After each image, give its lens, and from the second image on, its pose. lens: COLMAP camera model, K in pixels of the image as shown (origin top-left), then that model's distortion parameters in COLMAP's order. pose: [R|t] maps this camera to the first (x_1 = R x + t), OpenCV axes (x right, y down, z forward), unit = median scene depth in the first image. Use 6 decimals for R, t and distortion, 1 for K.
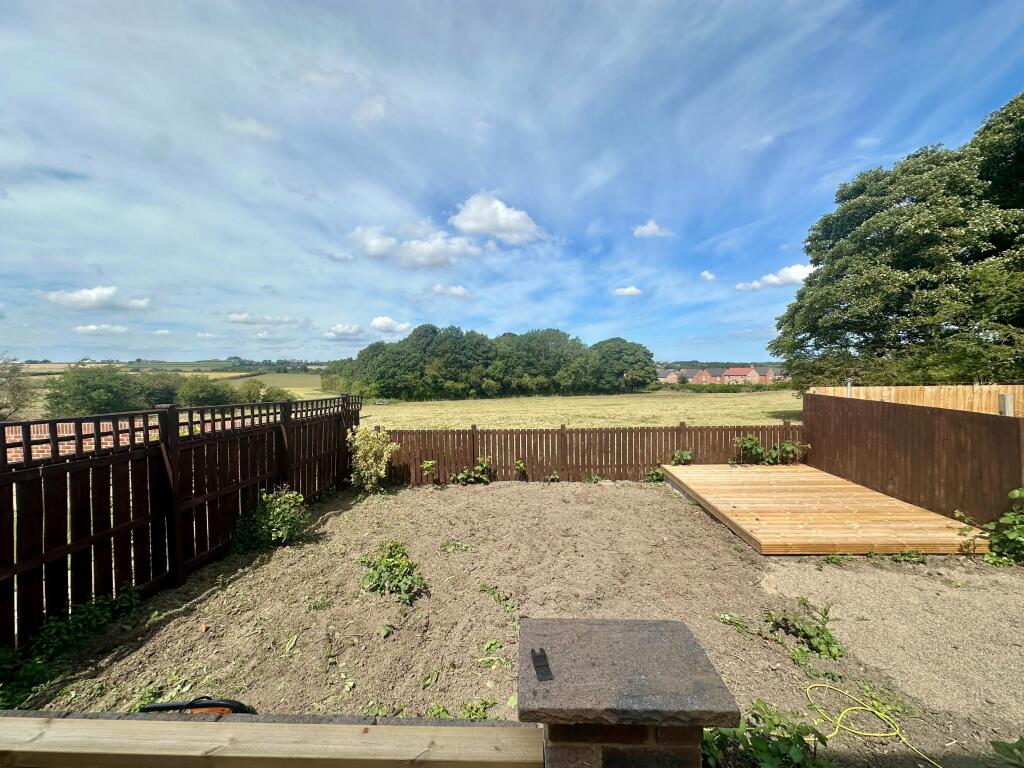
lens RADIAL K [[413.8, 0, 507.9], [0, 413.8, 368.7], [0, 0, 1]] dist [-0.000342, 0.000052]
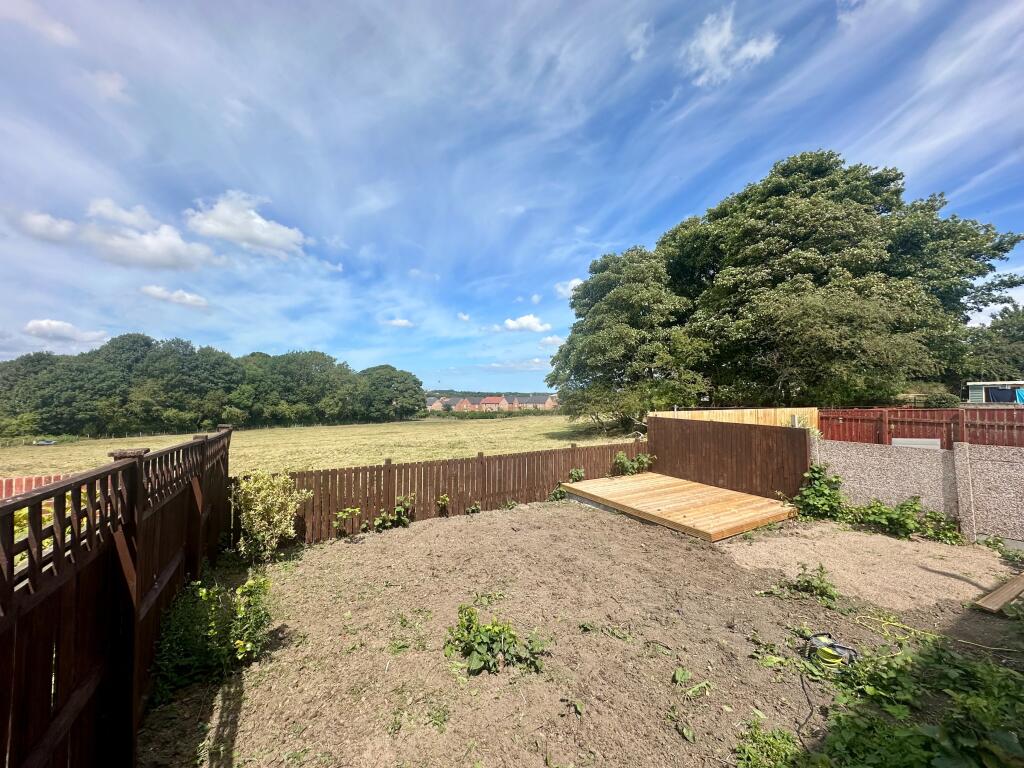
lens RADIAL K [[411.5, 0, 514.2], [0, 411.5, 378.2], [0, 0, 1]] dist [-0.003519, -0.000356]
pose [[0.839463, 0.036758, 0.542172, -0.100099], [-0.012560, 0.998756, -0.048266, 0.001650], [-0.543271, 0.033708, 0.838880, 0.040282]]
